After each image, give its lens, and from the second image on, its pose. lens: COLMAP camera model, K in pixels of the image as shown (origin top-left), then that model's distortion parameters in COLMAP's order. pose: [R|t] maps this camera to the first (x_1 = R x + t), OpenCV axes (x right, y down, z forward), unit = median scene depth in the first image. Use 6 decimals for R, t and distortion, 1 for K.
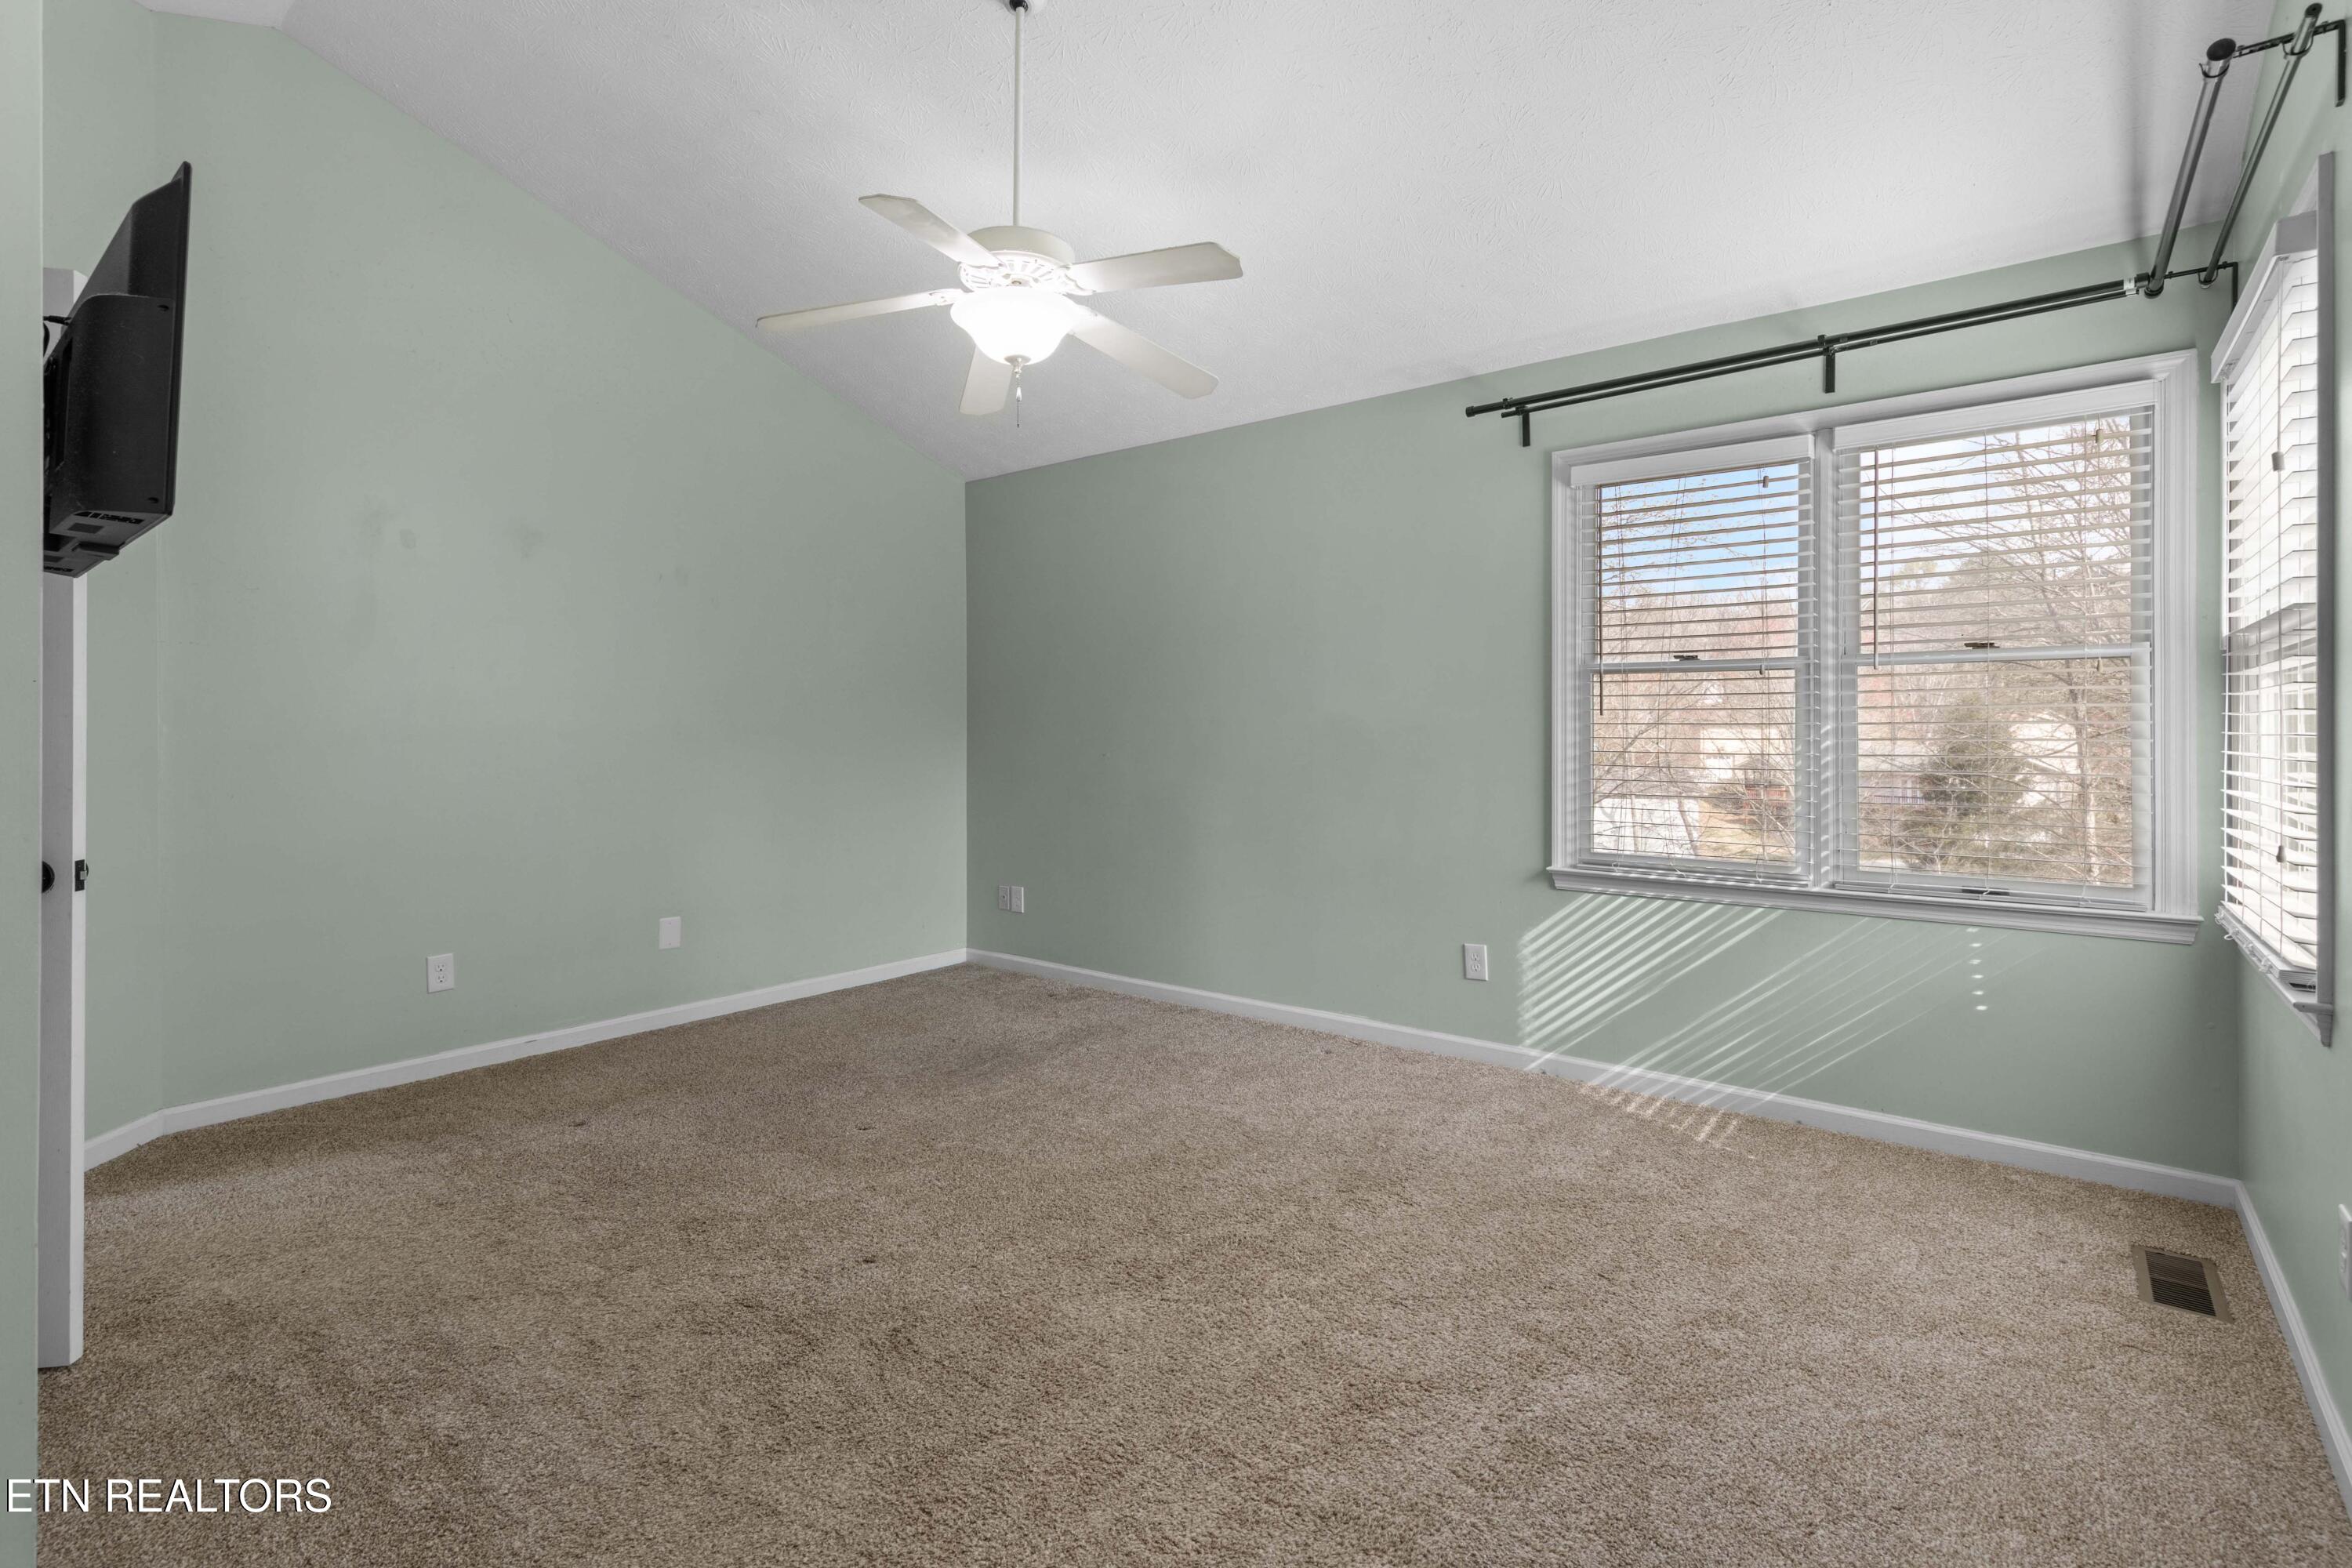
lens RADIAL K [[1087.7, 0, 1171.2], [0, 1087.7, 737.7], [0, 0, 1]] dist [0.006435, -0.011463]
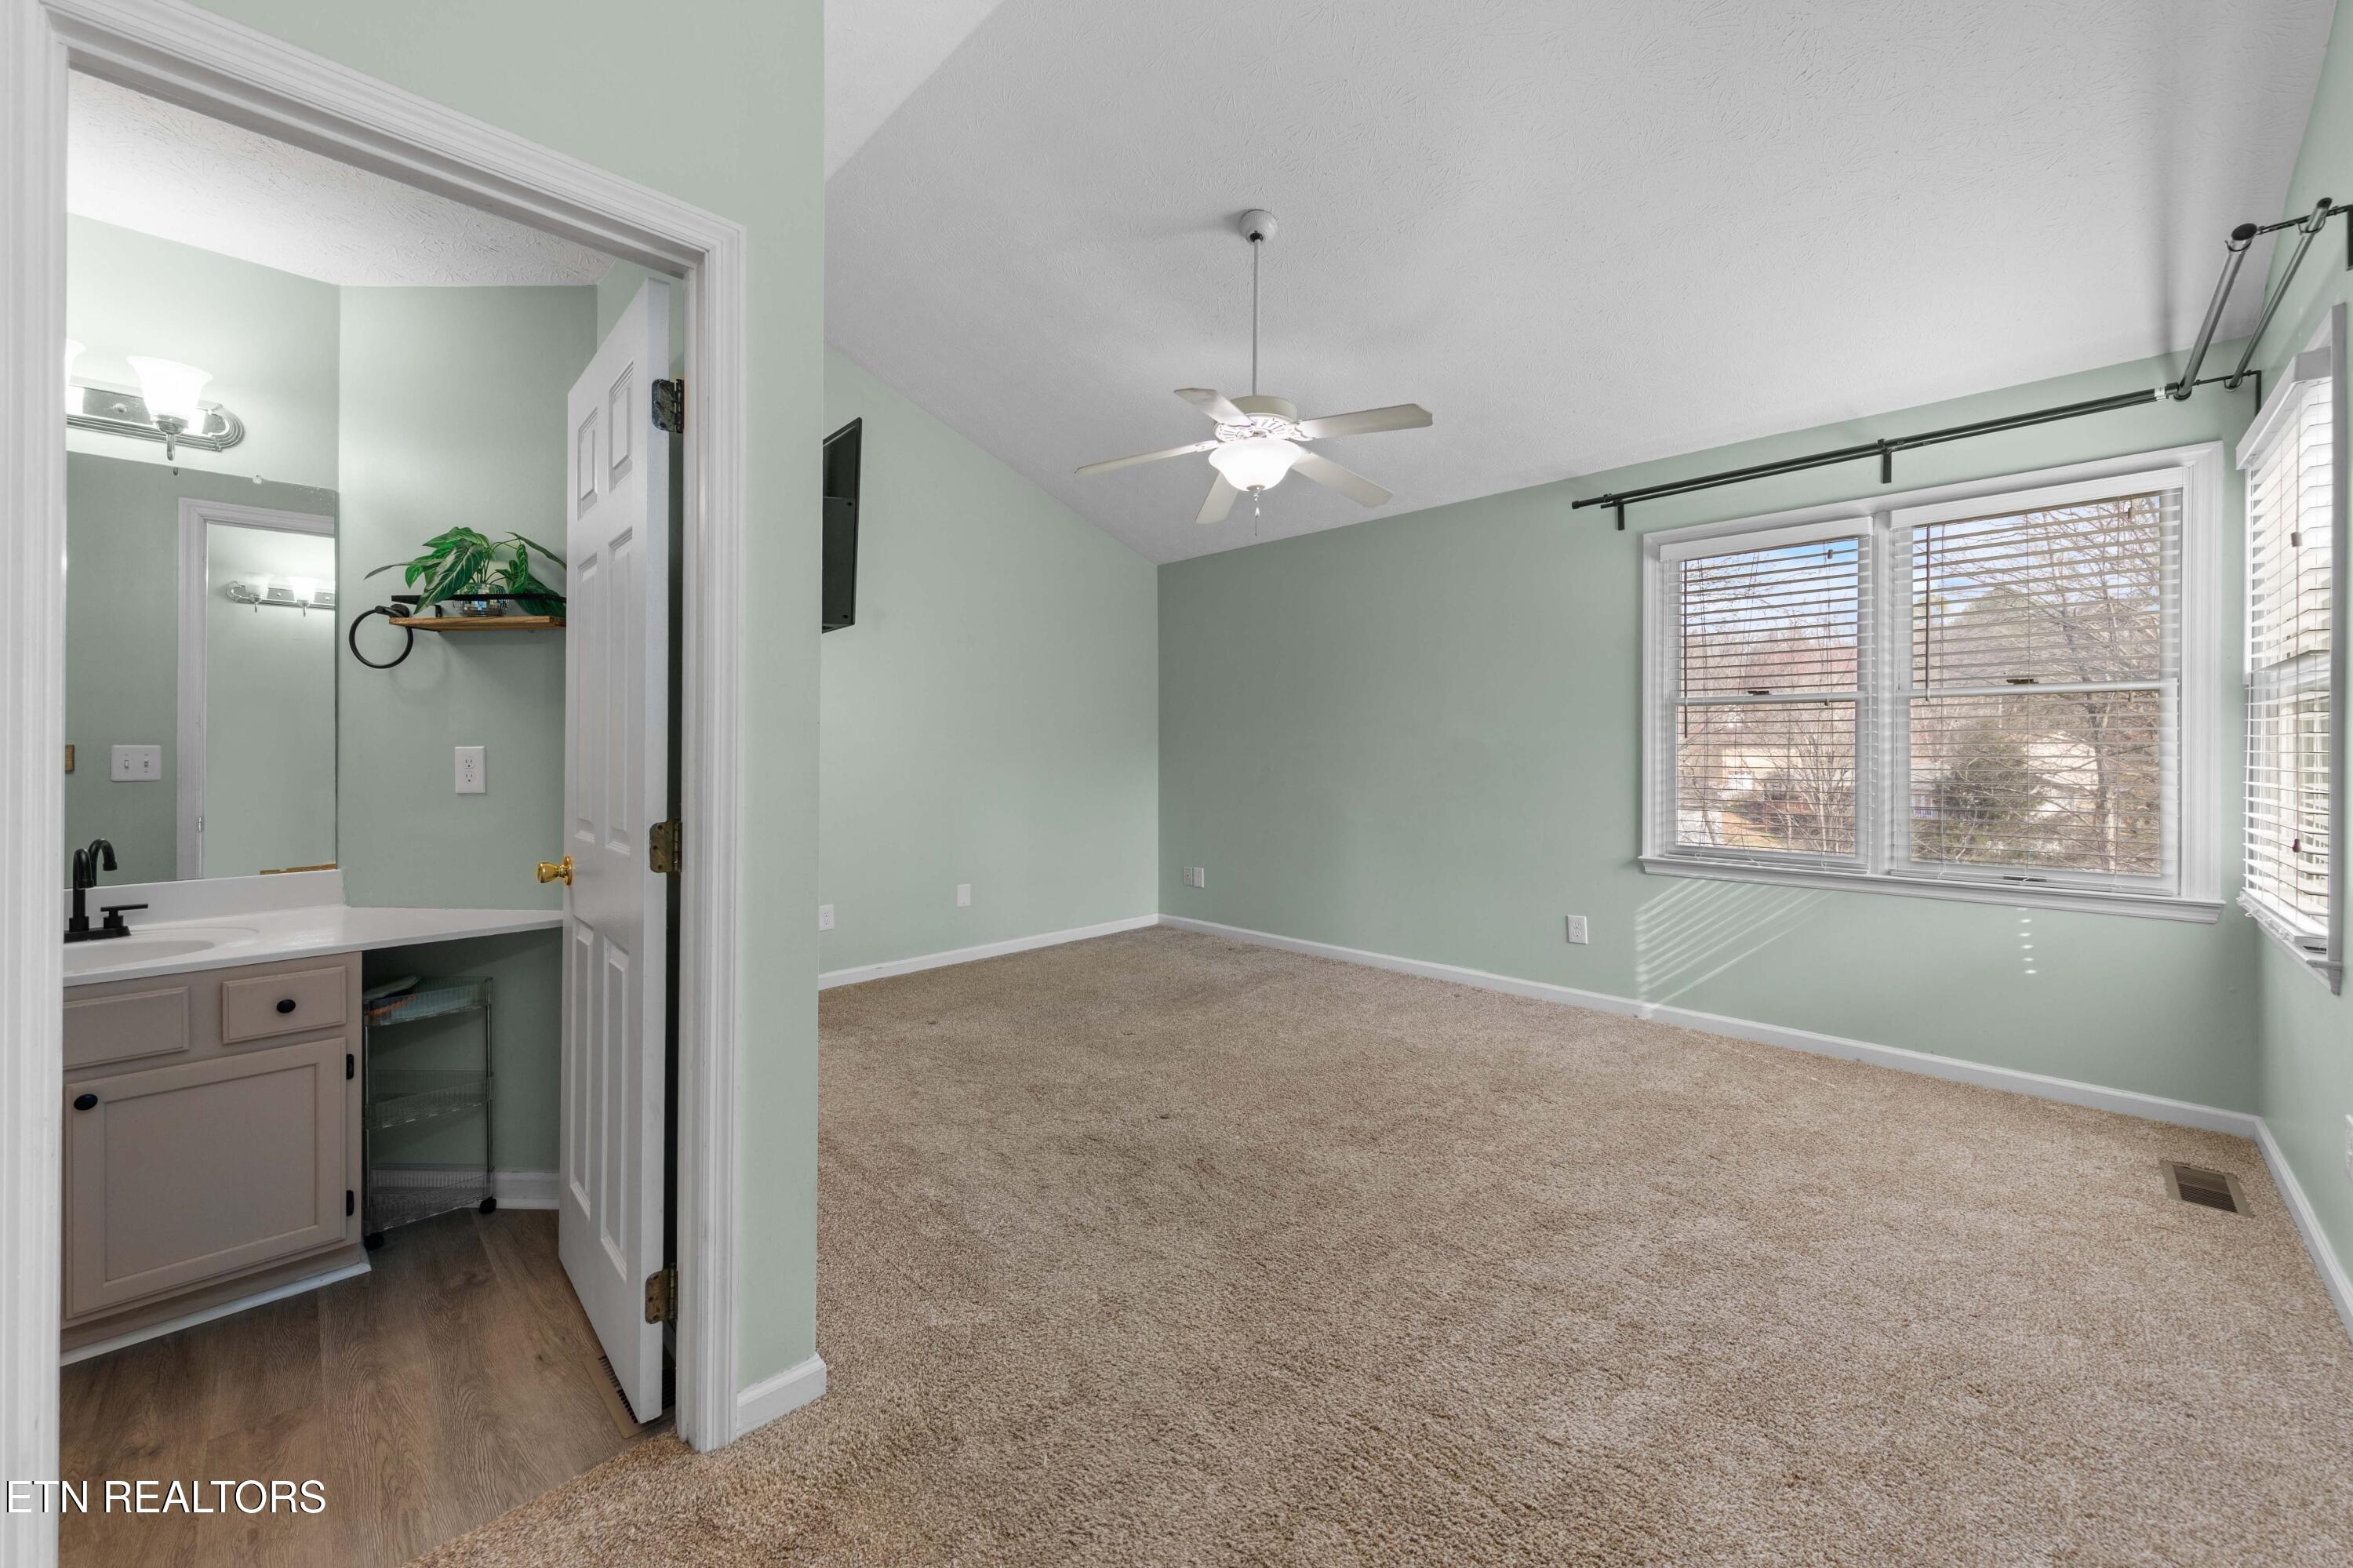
lens RADIAL K [[872.1, 0, 1137.0], [0, 872.1, 757.4], [0, 0, 1]] dist [-0.001074, -0.004286]
pose [[0.990476, -0.000657, -0.137687, -0.138305], [0.000837, 0.999999, 0.001247, -0.000398], [0.137686, -0.001351, 0.990475, -0.139439]]
